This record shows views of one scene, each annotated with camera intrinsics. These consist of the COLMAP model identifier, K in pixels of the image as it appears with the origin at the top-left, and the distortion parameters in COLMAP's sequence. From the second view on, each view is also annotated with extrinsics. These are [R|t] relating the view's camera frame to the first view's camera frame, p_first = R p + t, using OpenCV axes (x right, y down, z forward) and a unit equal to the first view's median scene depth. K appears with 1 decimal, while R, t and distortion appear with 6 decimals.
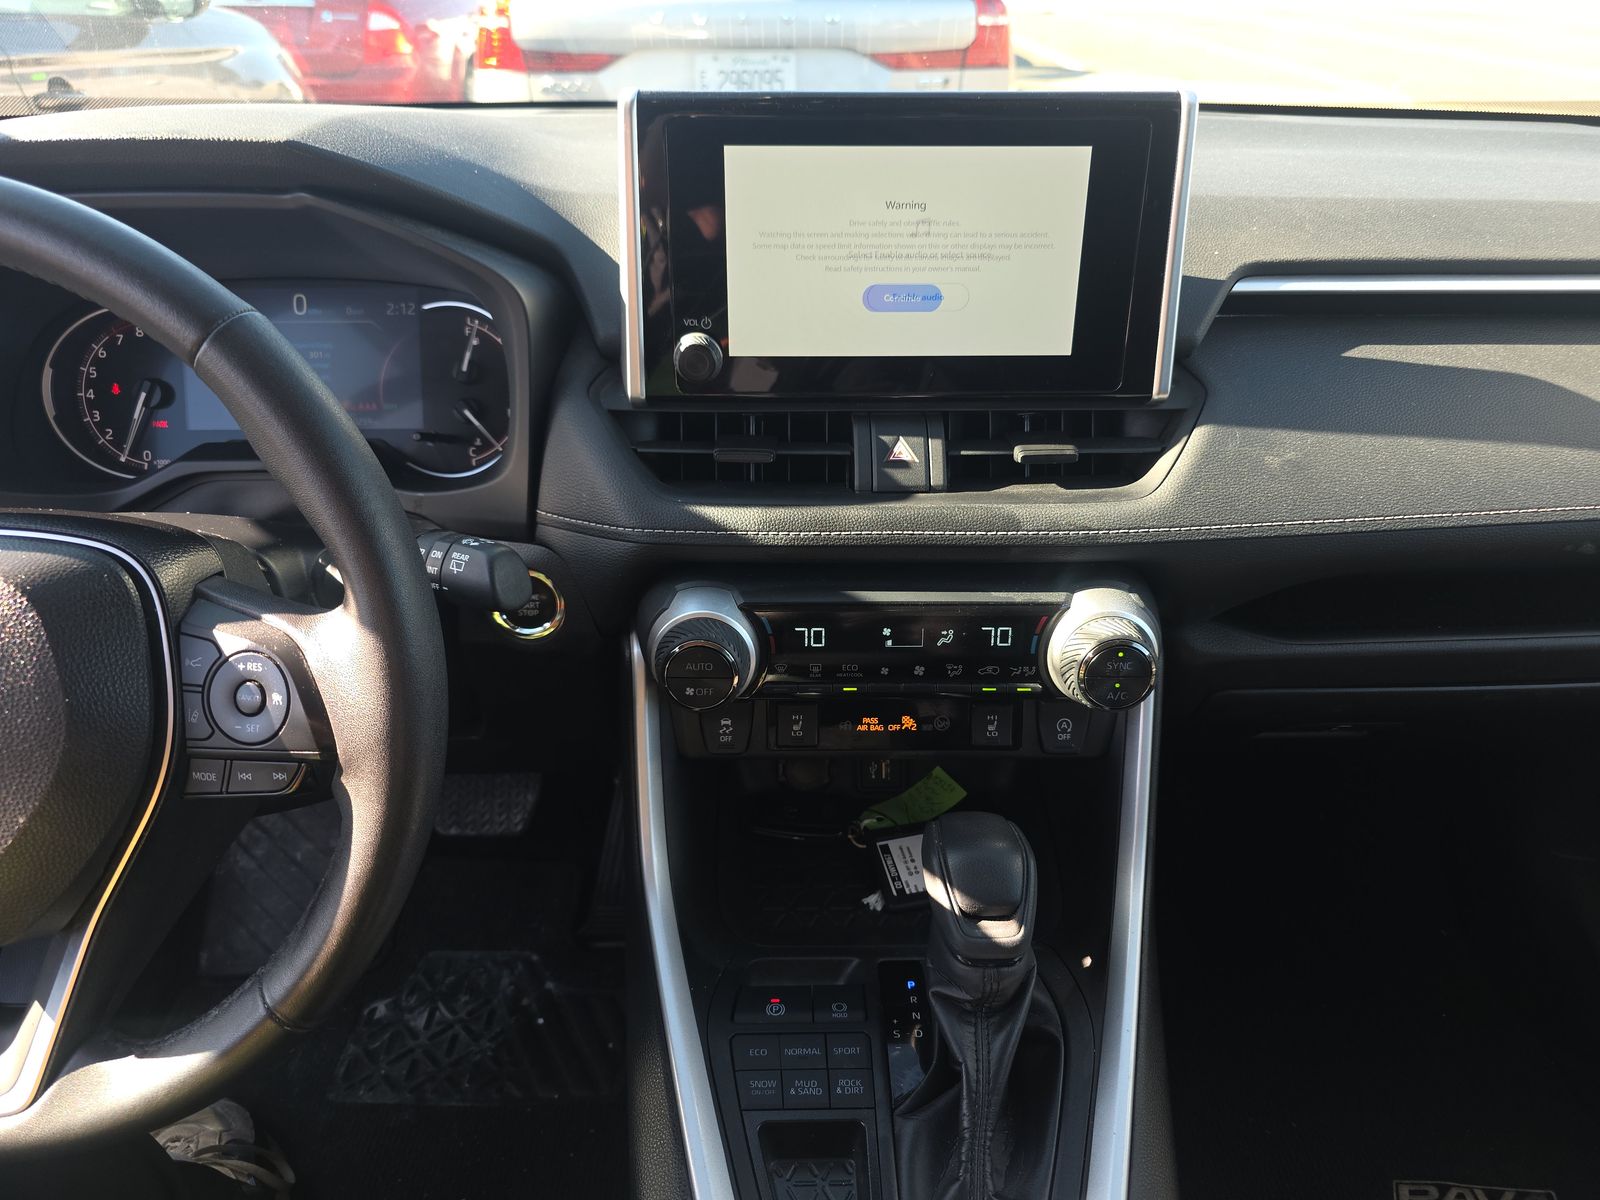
lens RADIAL K [[1088.9, 0, 819.2], [0, 1088.9, 586.0], [0, 0, 1]] dist [0.047137, -0.054217]
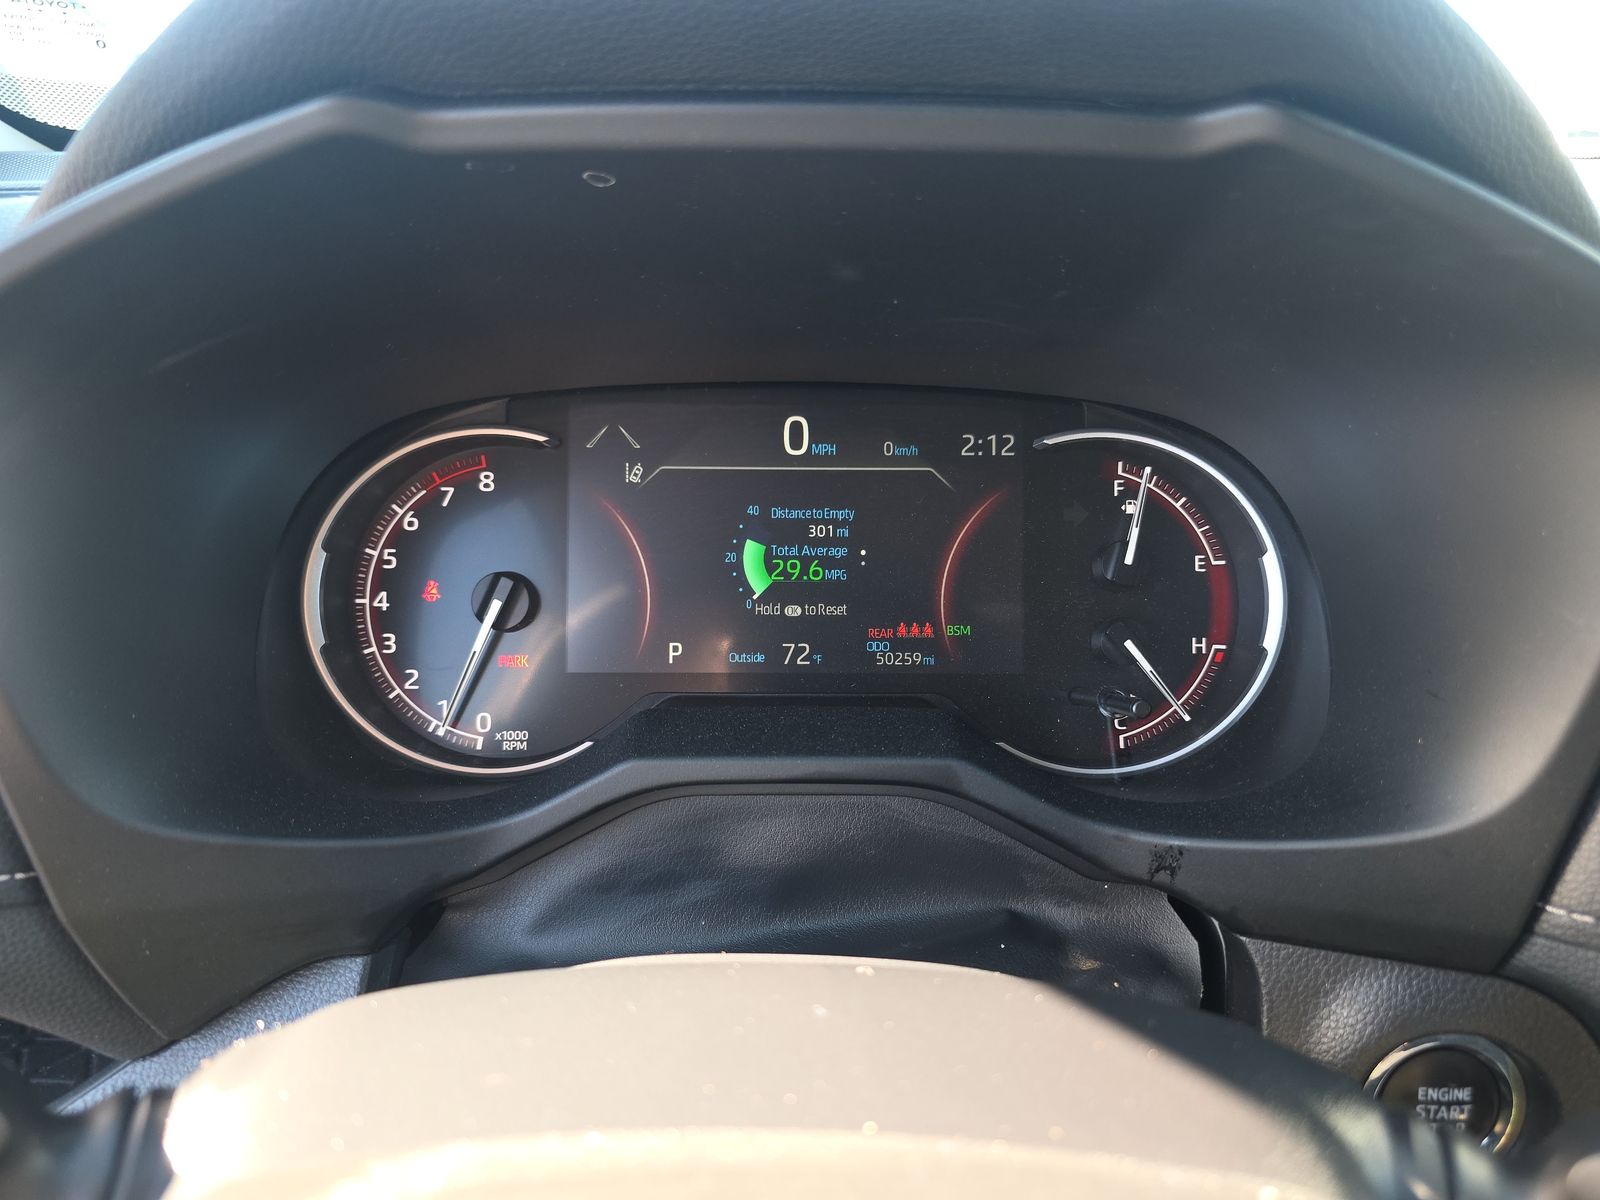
lens RADIAL K [[1088.9, 0, 819.2], [0, 1088.9, 586.0], [0, 0, 1]] dist [0.047137, -0.054217]
pose [[0.999856, 0.013974, -0.009586, -0.455332], [-0.015277, 0.988101, -0.153046, -0.106658], [0.007333, 0.153171, 0.988173, 0.499316]]
